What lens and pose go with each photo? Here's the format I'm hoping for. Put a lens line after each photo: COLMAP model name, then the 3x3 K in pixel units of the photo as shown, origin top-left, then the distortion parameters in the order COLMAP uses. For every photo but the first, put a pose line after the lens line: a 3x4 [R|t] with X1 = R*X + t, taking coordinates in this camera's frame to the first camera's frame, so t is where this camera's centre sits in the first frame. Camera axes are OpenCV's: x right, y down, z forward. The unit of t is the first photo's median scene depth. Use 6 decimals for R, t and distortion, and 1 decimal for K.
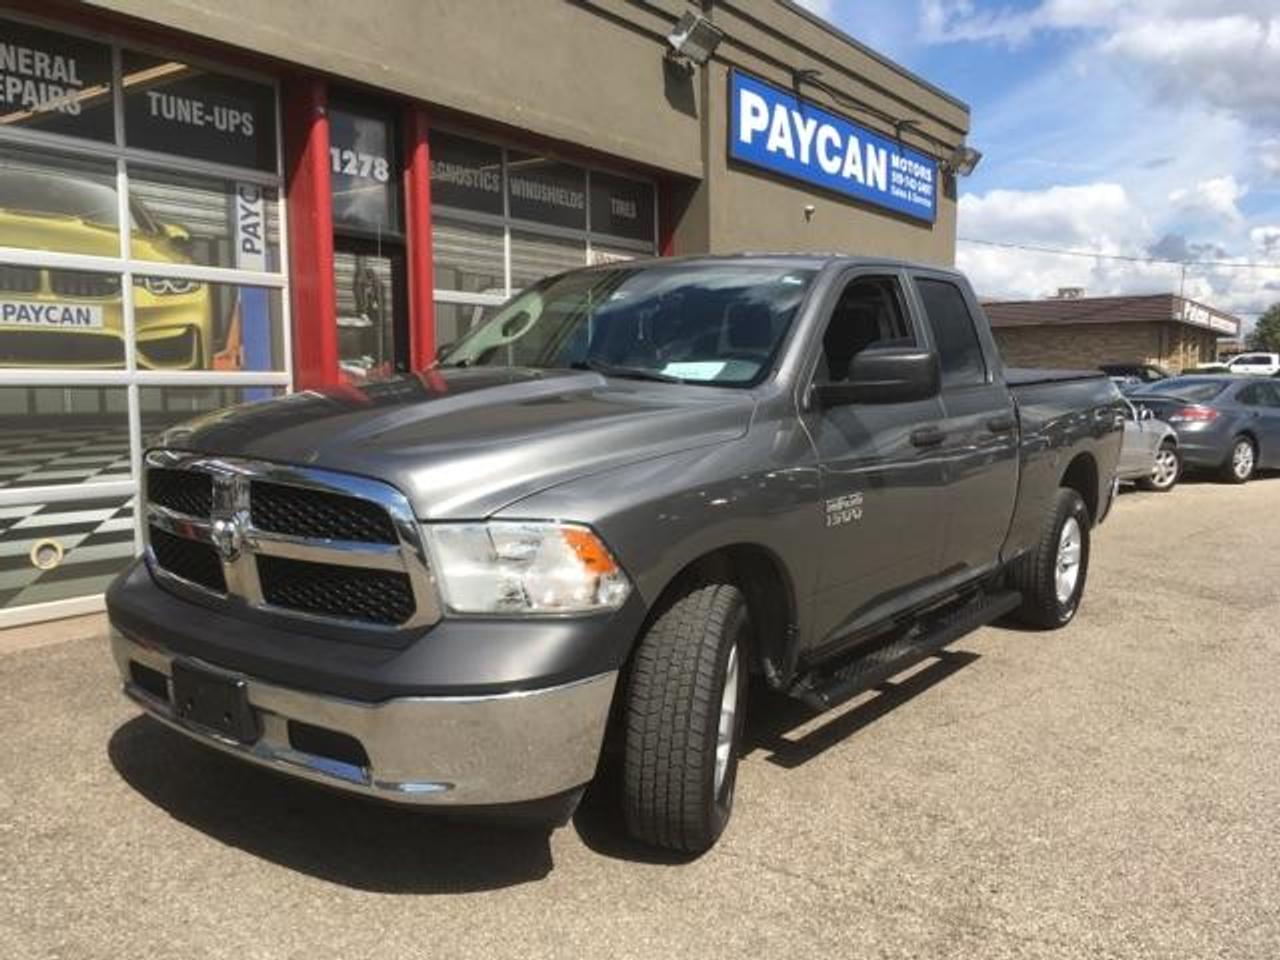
lens RADIAL K [[1071.4, 0, 639.5], [0, 1071.4, 485.5], [0, 0, 1]] dist [0.072096, -0.097945]
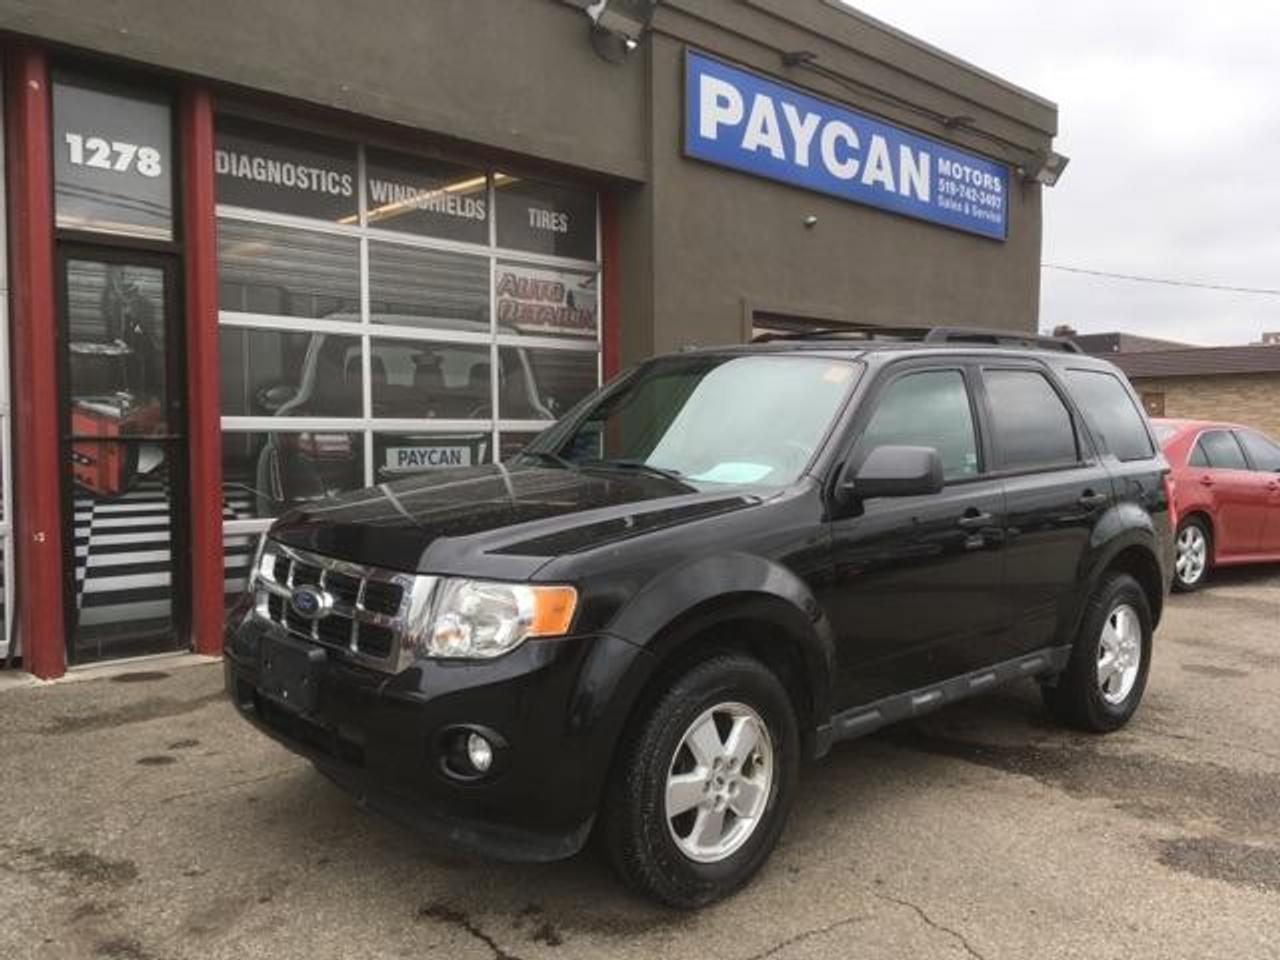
lens RADIAL K [[1071.4, 0, 637.7], [0, 1071.4, 486.2], [0, 0, 1]] dist [0.072096, -0.097945]
pose [[0.985734, 0.008510, -0.168096, 0.264019], [-0.017193, 0.998588, -0.050266, -0.016806], [0.167431, 0.052439, 0.984488, 0.280633]]
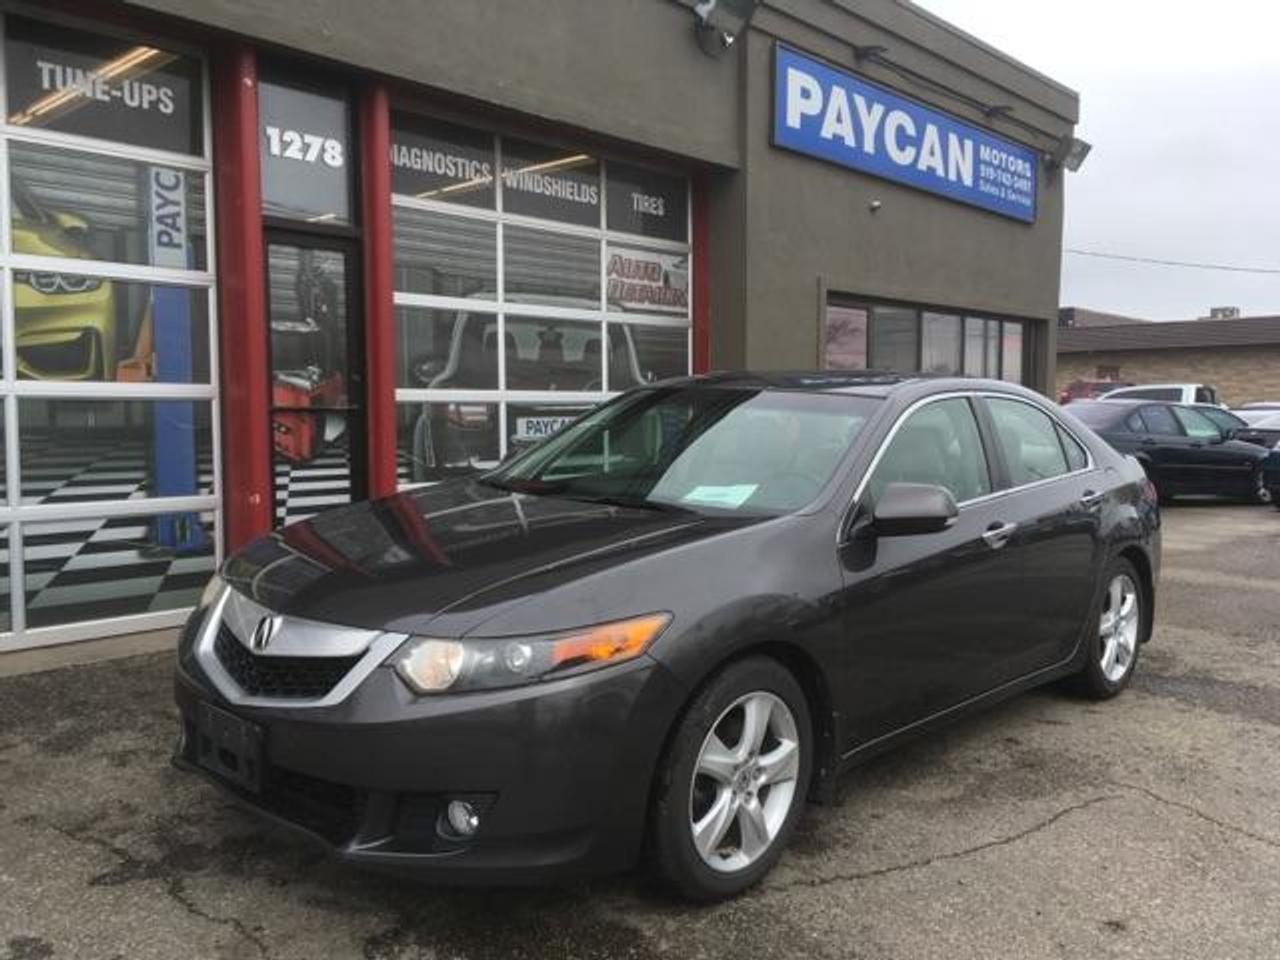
lens RADIAL K [[1071.4, 0, 637.0], [0, 1071.4, 485.5], [0, 0, 1]] dist [0.072096, -0.097945]
pose [[0.992716, 0.012711, -0.119808, 0.115490], [-0.015430, 0.999643, -0.021791, -0.008842], [0.119488, 0.023481, 0.992558, 0.169830]]
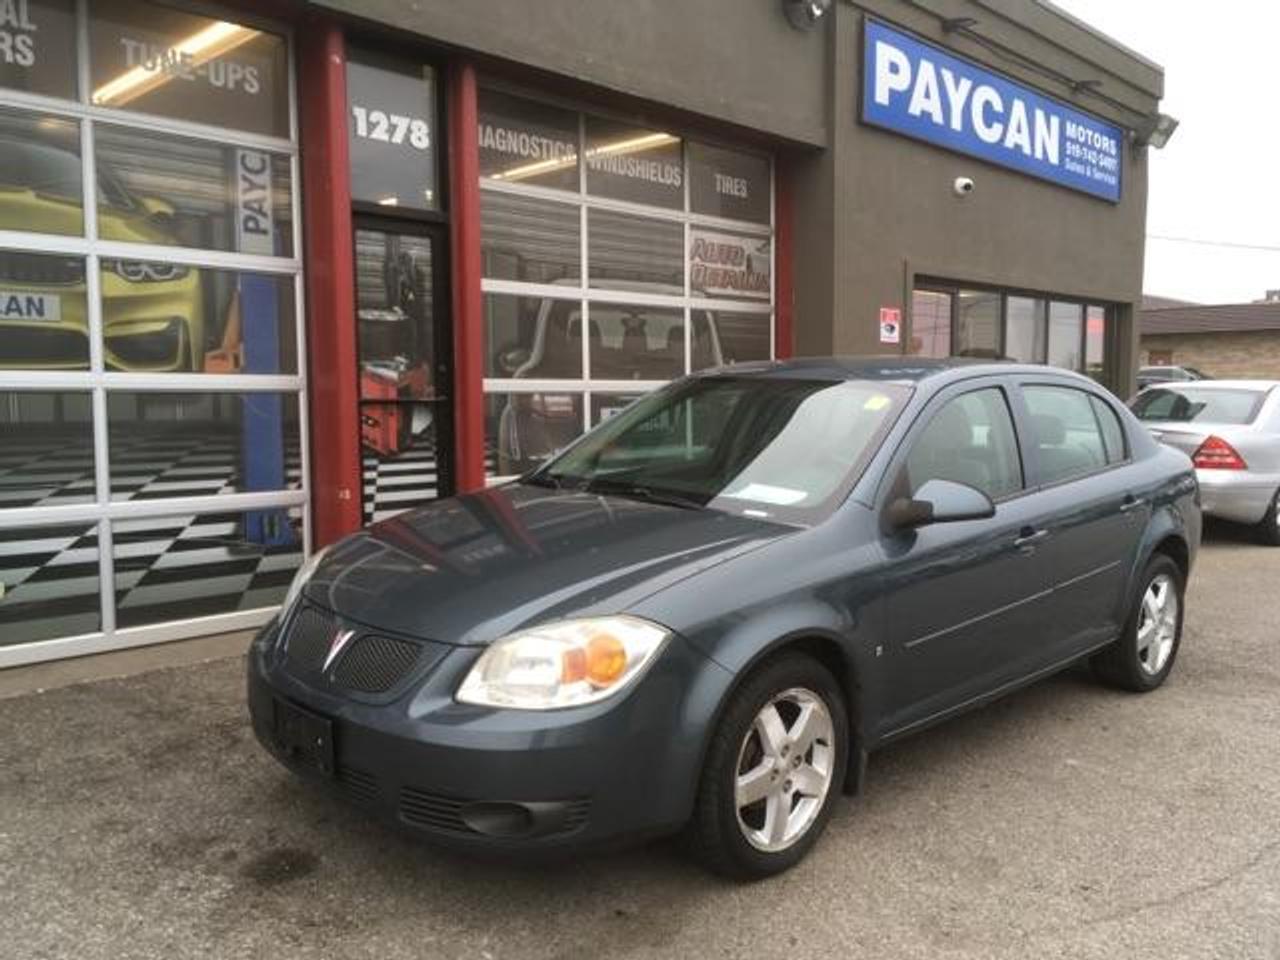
lens RADIAL K [[1071.4, 0, 646.6], [0, 1071.4, 487.7], [0, 0, 1]] dist [0.072096, -0.097945]
pose [[0.989191, 0.012116, -0.146131, 0.062908], [-0.013487, 0.999874, -0.008396, -0.013297], [0.146011, 0.010276, 0.989230, 0.200439]]
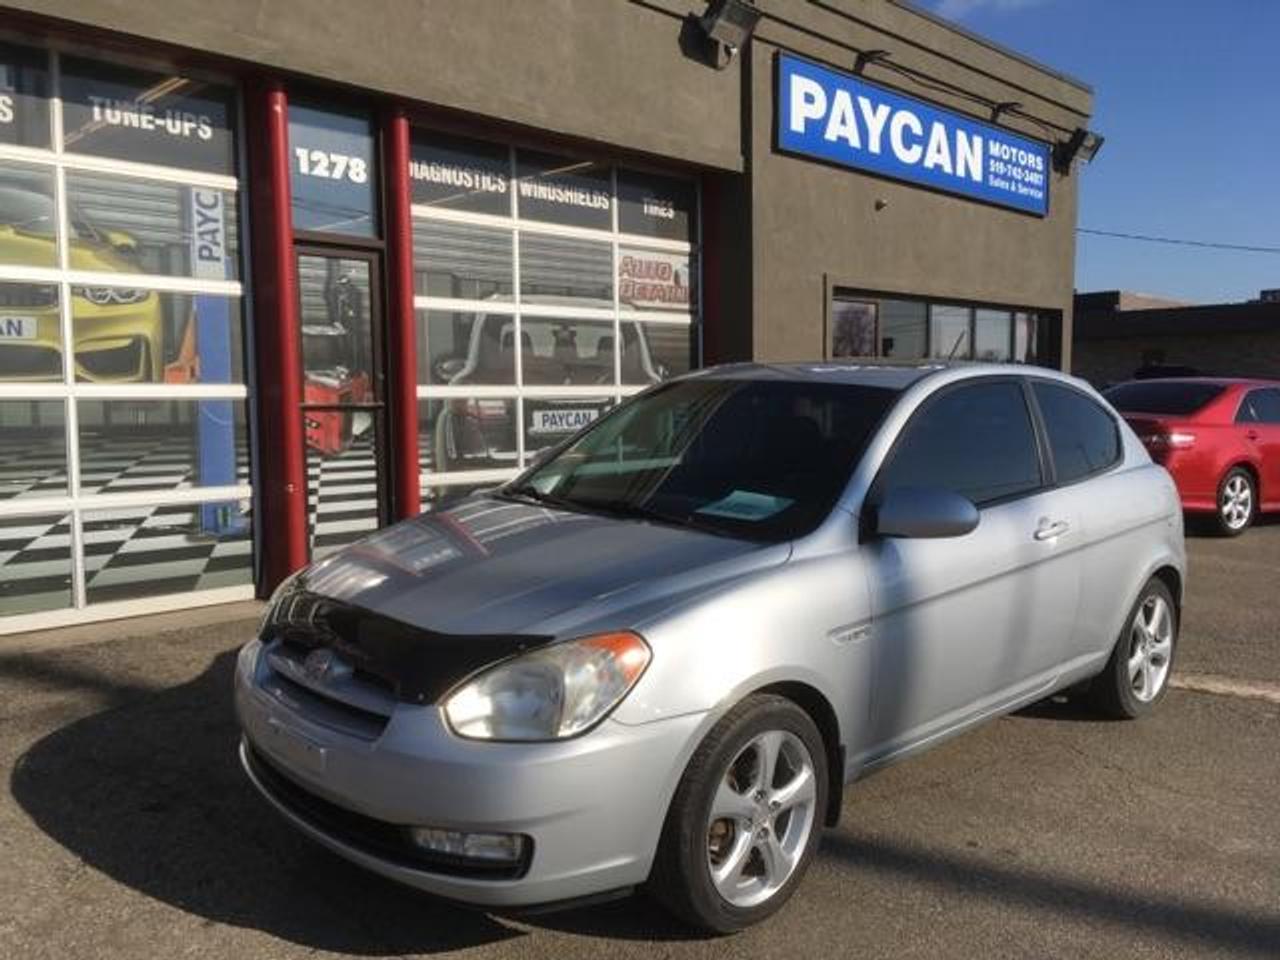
lens RADIAL K [[1071.4, 0, 640.2], [0, 1071.4, 485.6], [0, 0, 1]] dist [0.072096, -0.097945]
pose [[0.987070, 0.006566, -0.160156, 0.164014], [-0.008731, 0.999880, -0.012818, -0.005235], [0.160053, 0.014051, 0.987008, 0.106057]]
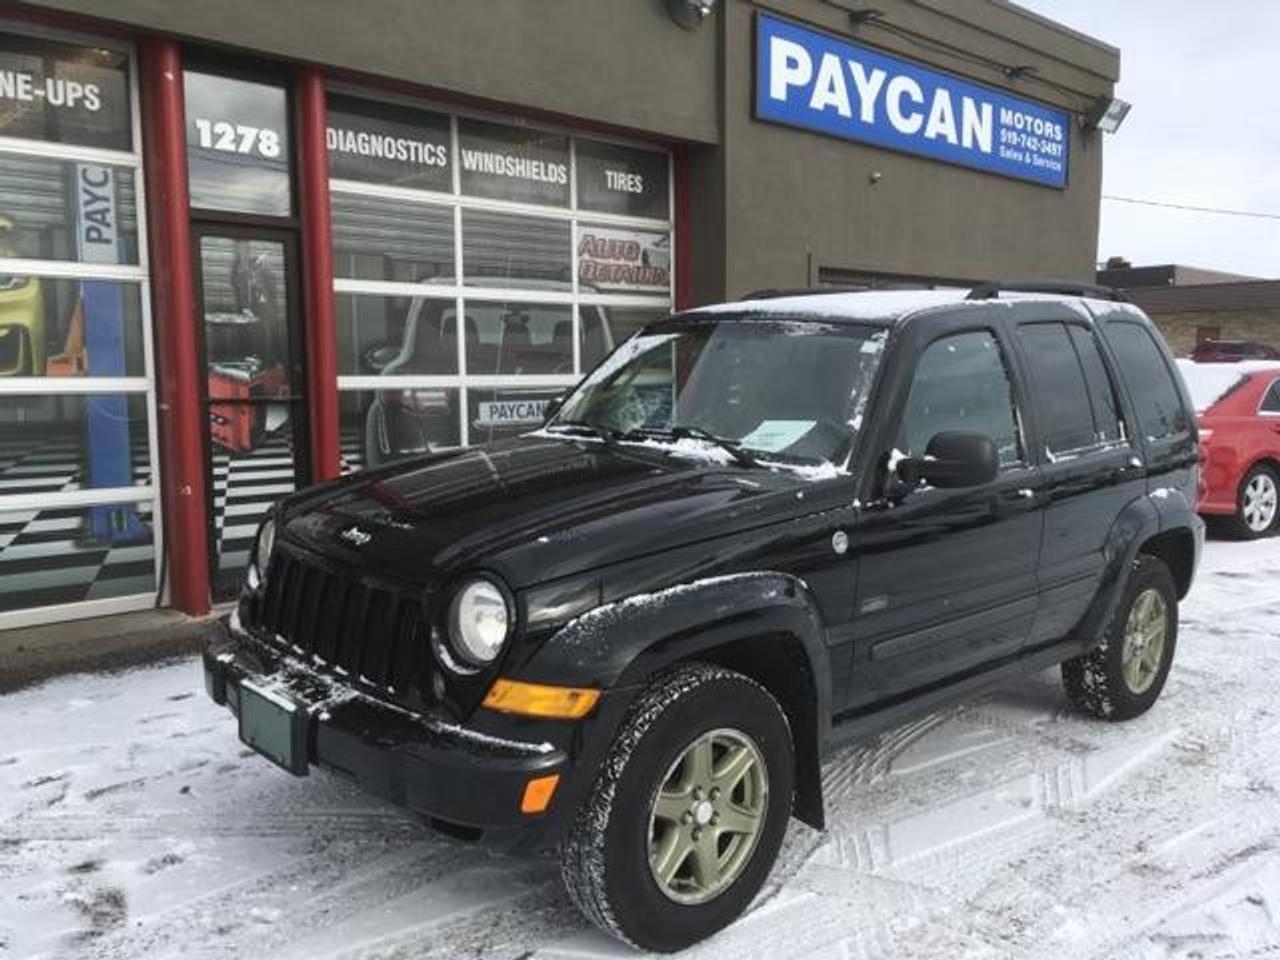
lens RADIAL K [[1071.4, 0, 646.7], [0, 1071.4, 485.3], [0, 0, 1]] dist [0.072096, -0.097945]
pose [[0.979869, 0.021274, -0.198503, 0.245083], [-0.018743, 0.999717, 0.014623, -0.035198], [0.198758, -0.010608, 0.979991, 0.201909]]
